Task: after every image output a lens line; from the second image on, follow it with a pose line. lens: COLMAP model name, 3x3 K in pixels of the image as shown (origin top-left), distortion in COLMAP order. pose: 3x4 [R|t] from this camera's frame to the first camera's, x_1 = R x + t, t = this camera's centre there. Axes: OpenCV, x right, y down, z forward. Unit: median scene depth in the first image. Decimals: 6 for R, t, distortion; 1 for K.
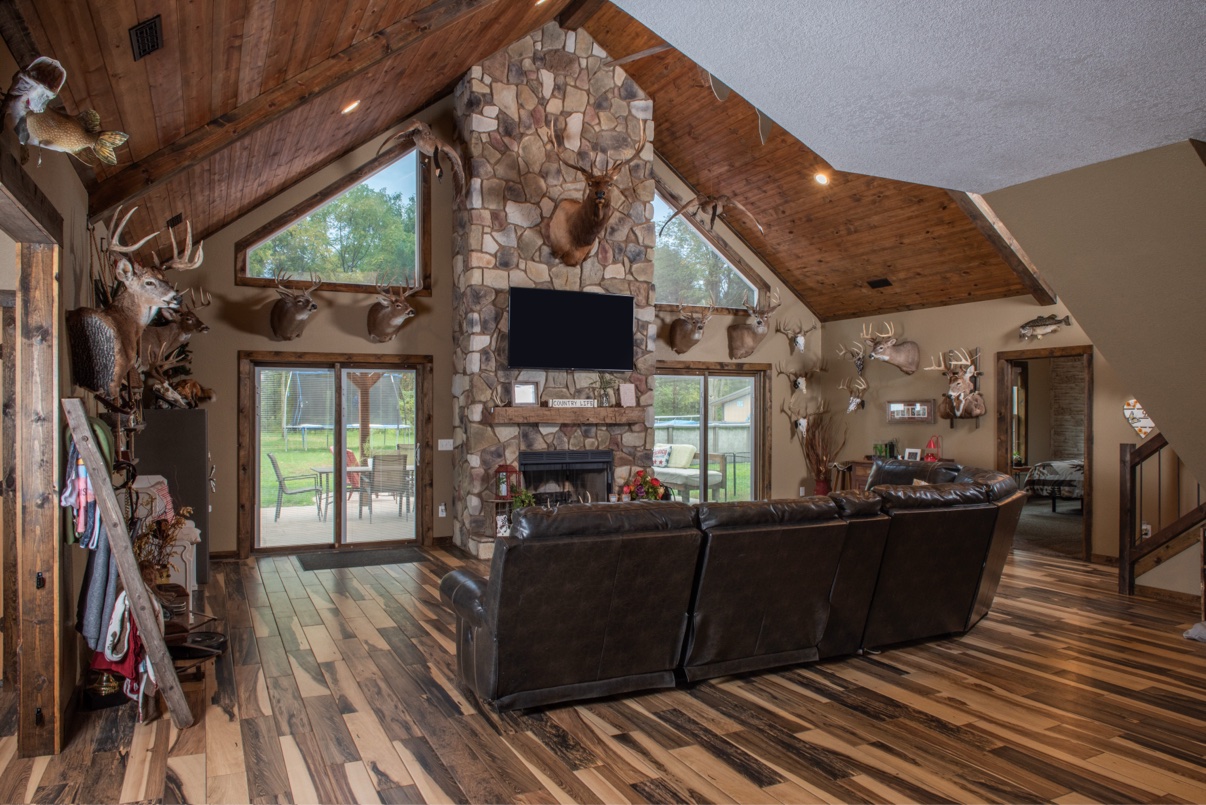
lens RADIAL K [[833.4, 0, 605.1], [0, 833.4, 405.2], [0, 0, 1]] dist [-0.060773, 0.007693]
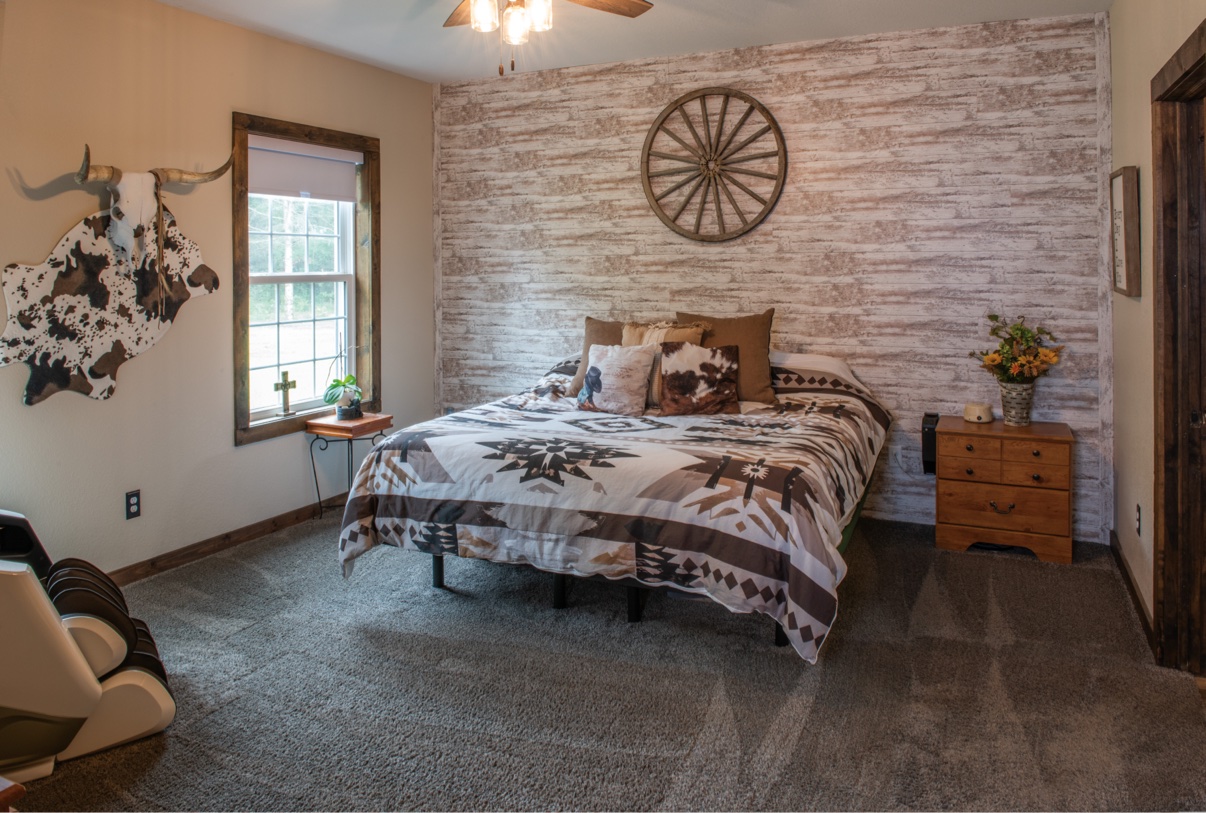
lens RADIAL K [[830.1, 0, 603.3], [0, 830.1, 403.6], [0, 0, 1]] dist [-0.002977, -0.000148]
pose [[0.782389, -0.096348, 0.615292, 0.406632], [-0.010790, 0.985716, 0.168073, 0.005557], [-0.622696, -0.138137, 0.770174, 0.721343]]
